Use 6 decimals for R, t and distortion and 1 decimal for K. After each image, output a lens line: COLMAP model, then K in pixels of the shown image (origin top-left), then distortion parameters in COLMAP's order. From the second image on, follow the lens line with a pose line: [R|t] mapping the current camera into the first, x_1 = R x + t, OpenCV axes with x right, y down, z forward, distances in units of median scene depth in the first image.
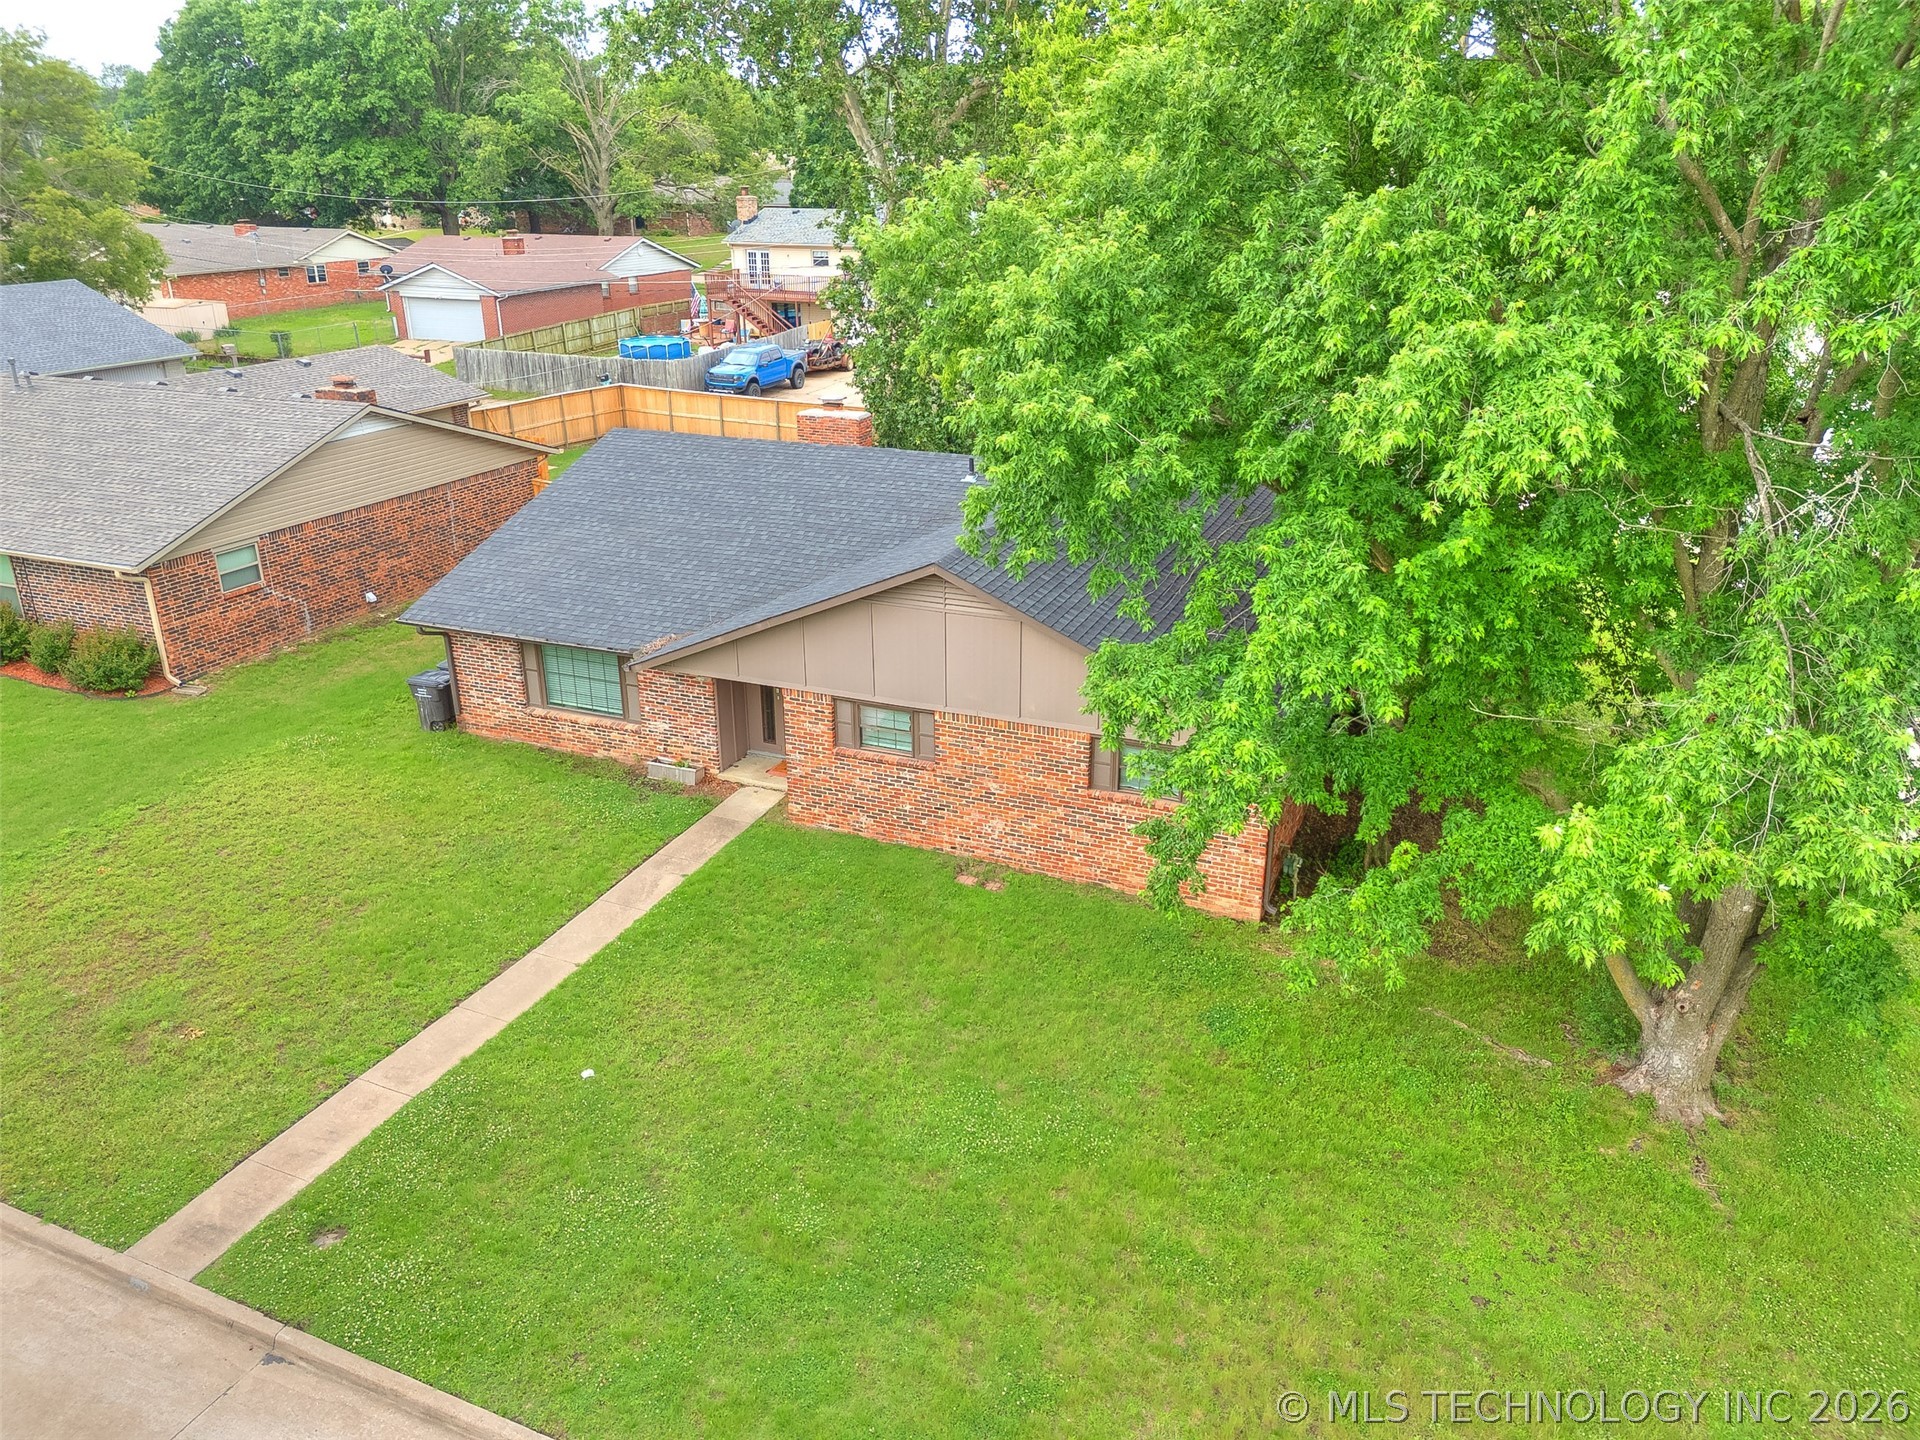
lens RADIAL K [[1425.8, 0, 960.0], [0, 1425.8, 720.0], [0, 0, 1]] dist [0.063190, -0.069307]
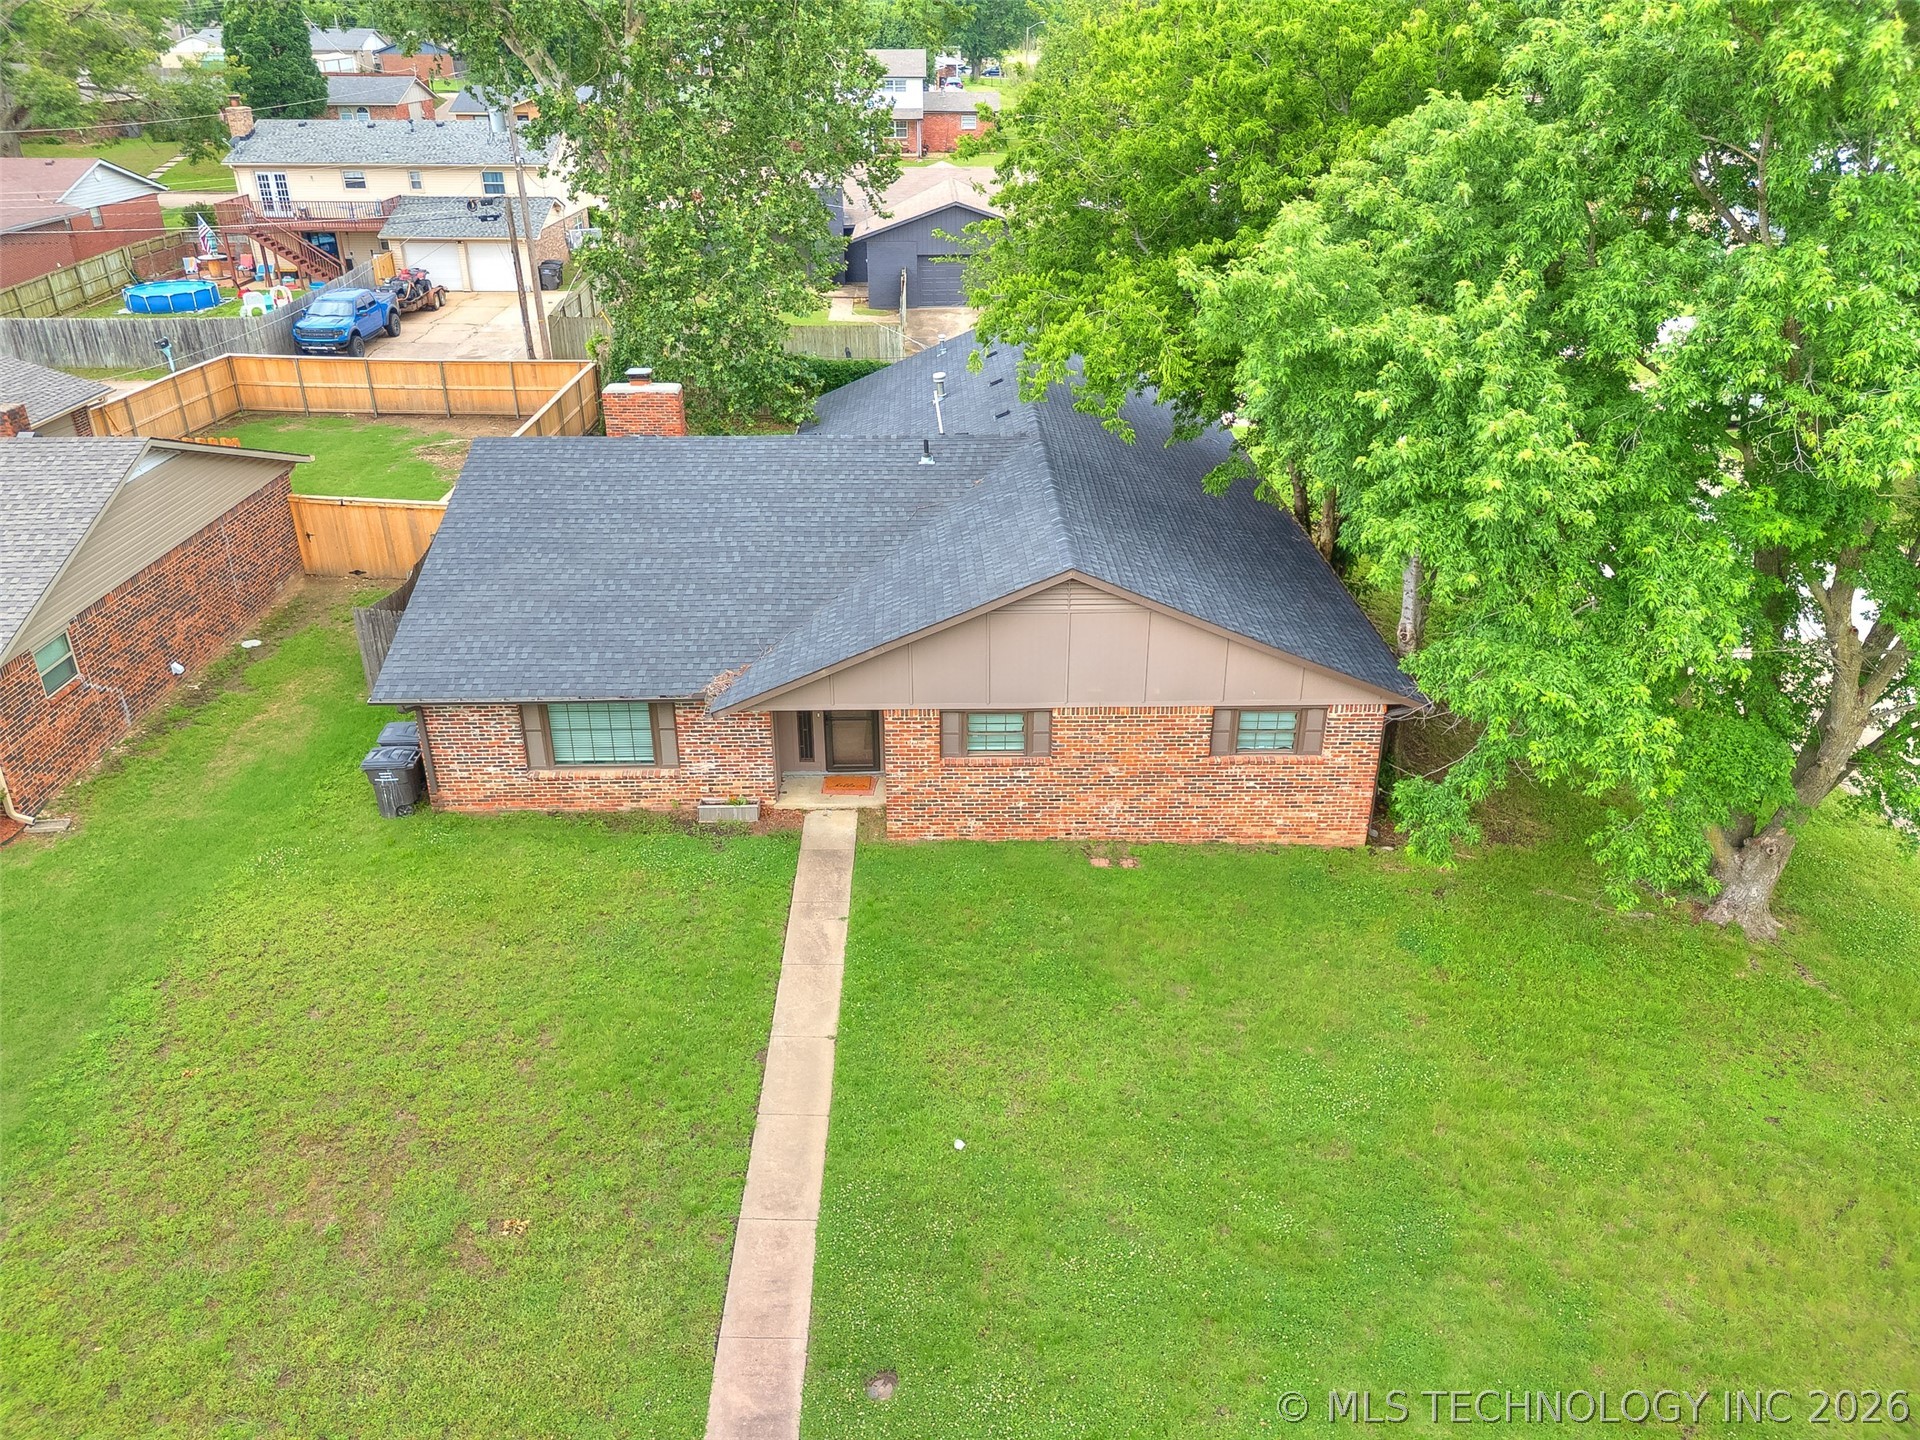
lens RADIAL K [[1425.8, 0, 960.0], [0, 1425.8, 720.0], [0, 0, 1]] dist [0.063190, -0.069307]
pose [[0.914959, -0.175654, 0.363312, -0.395323], [0.146329, 0.983437, 0.106961, -0.102574], [-0.376083, -0.044702, 0.925507, 0.069458]]
